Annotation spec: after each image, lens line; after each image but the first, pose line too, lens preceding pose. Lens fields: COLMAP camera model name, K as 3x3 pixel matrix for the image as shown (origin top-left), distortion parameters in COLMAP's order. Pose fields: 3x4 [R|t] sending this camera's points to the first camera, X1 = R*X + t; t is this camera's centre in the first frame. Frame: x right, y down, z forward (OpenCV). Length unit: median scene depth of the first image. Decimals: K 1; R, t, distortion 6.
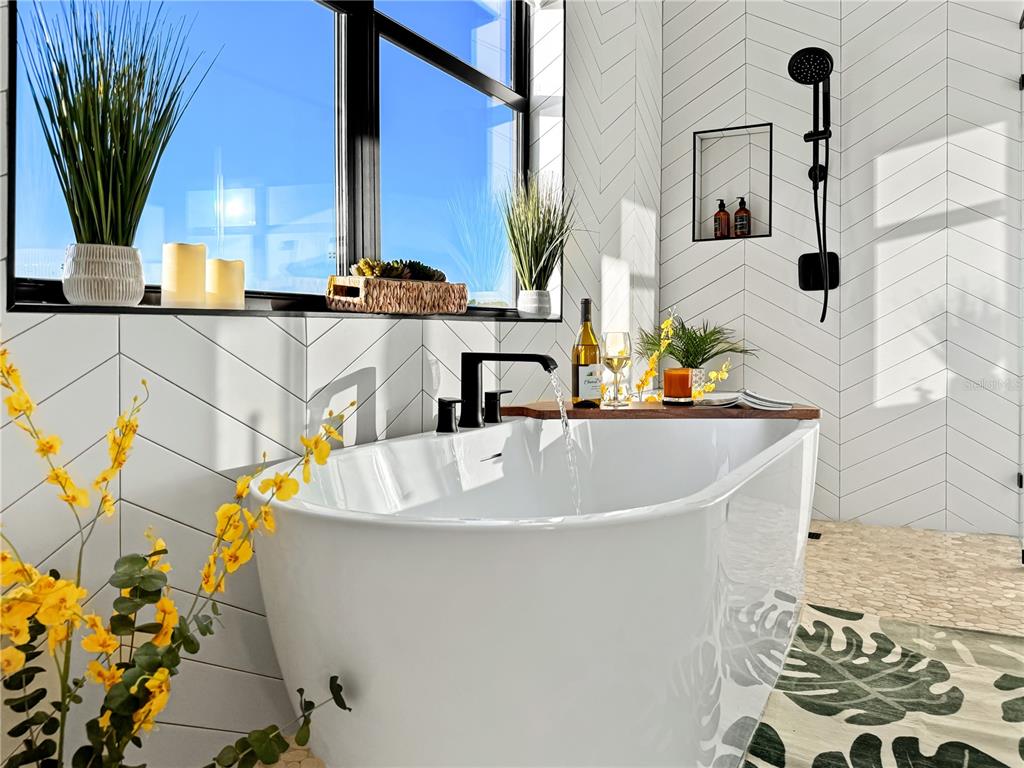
lens RADIAL K [[723.9, 0, 512.0], [0, 723.9, 384.0], [0, 0, 1]] dist [-0.002212, -0.000878]
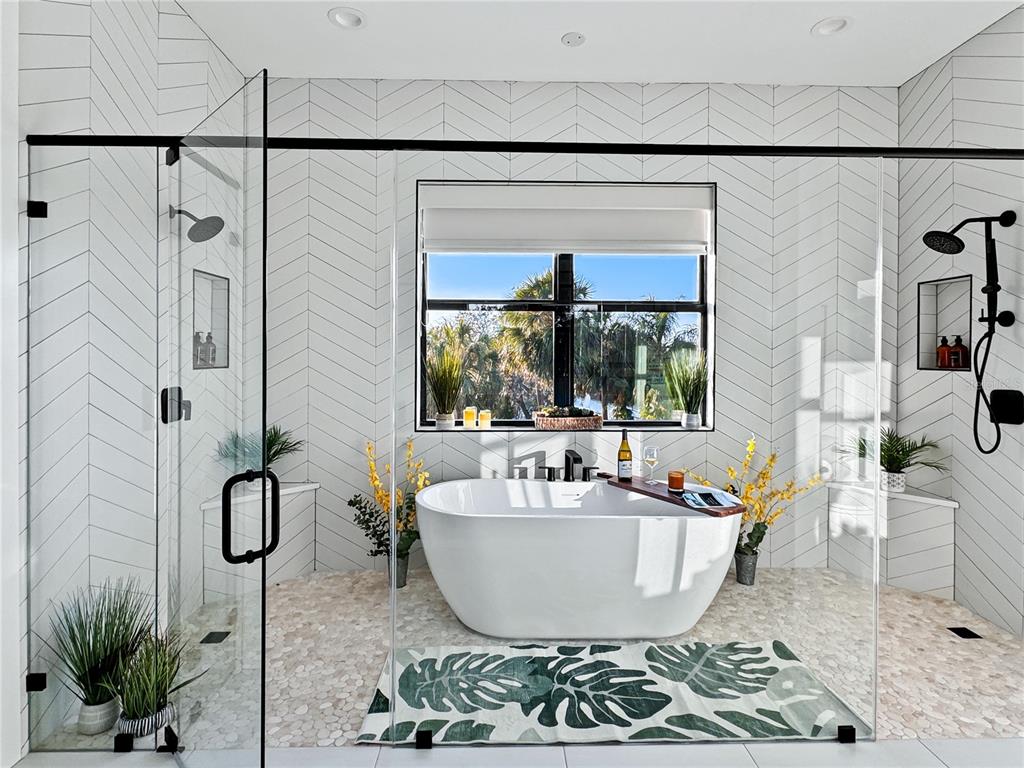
lens RADIAL K [[513.7, 0, 512.0], [0, 513.7, 384.0], [0, 0, 1]] dist [0.000825, 0.000122]
pose [[0.579709, 0.032004, -0.814195, 1.100885], [-0.081613, 0.996484, -0.018940, -0.192988], [0.810726, 0.077428, 0.580282, -0.133175]]
